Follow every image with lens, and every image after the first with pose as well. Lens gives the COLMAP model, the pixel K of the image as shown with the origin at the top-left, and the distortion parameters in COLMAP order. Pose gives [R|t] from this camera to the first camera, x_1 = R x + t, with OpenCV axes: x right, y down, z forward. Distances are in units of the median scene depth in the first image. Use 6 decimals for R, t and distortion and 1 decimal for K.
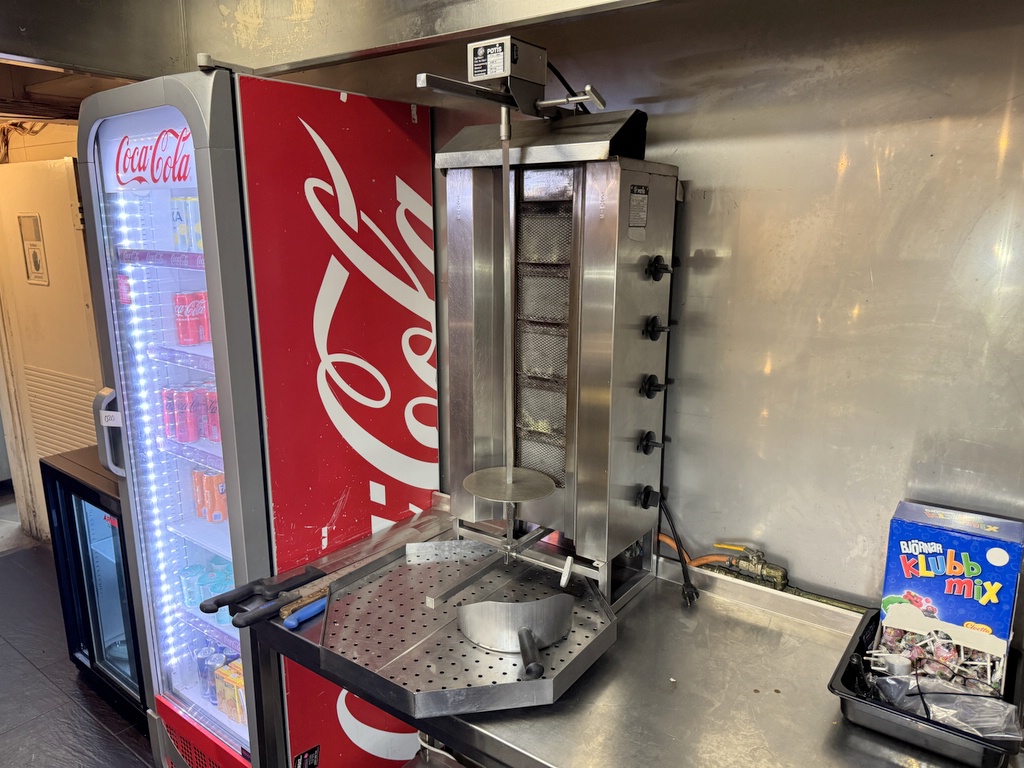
lens RADIAL K [[719.1, 0, 512.0], [0, 719.1, 384.0], [0, 0, 1]] dist [0.079846, -0.143423]
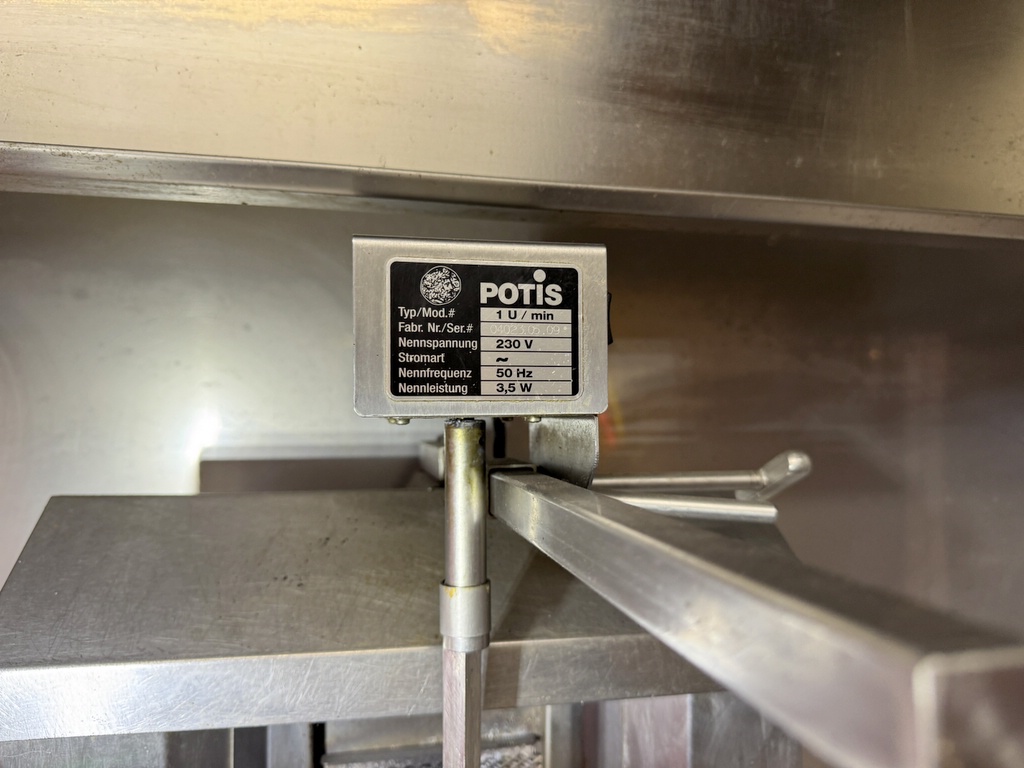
lens RADIAL K [[732.3, 0, 510.1], [0, 732.3, 382.3], [0, 0, 1]] dist [0.029525, -0.047170]
pose [[0.652845, 0.019257, 0.757246, -0.153924], [0.169604, 0.970581, -0.170903, -0.322872], [-0.738260, 0.240005, 0.630373, 0.708493]]
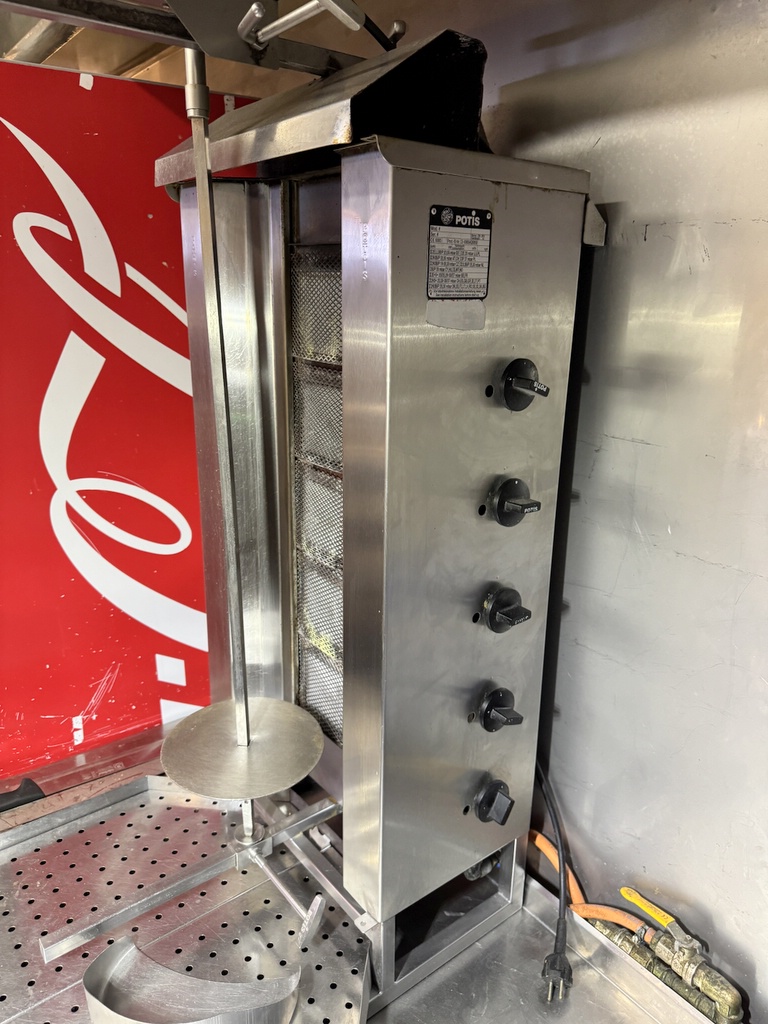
lens RADIAL K [[732.3, 0, 384.0], [0, 732.3, 512.0], [0, 0, 1]] dist [0.029525, -0.047170]
pose [[0.960476, 0.092847, -0.262421, 0.234497], [-0.070397, 0.993107, 0.093712, -0.106048], [0.269314, -0.071535, 0.960392, 0.454476]]
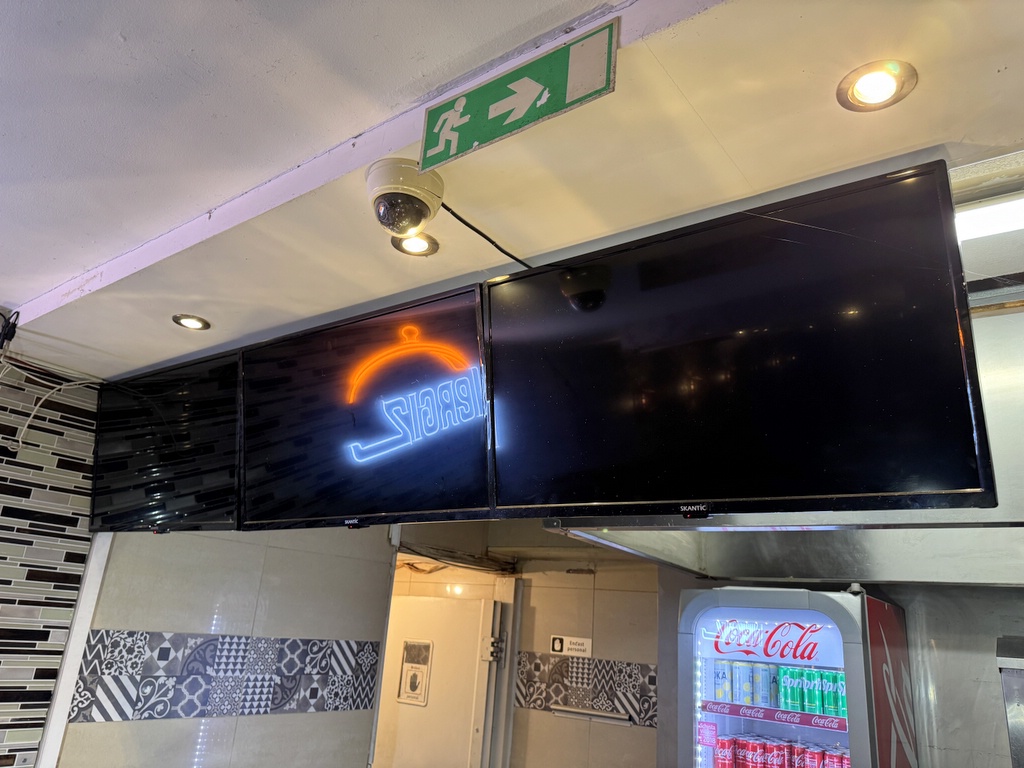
lens RADIAL K [[732.3, 0, 510.1], [0, 732.3, 382.3], [0, 0, 1]] dist [0.029525, -0.047170]
pose [[0.996856, 0.064669, -0.045787, -1.000585], [-0.079108, 0.845145, -0.528651, 0.071560], [0.004509, 0.530611, 0.847603, -0.522353]]
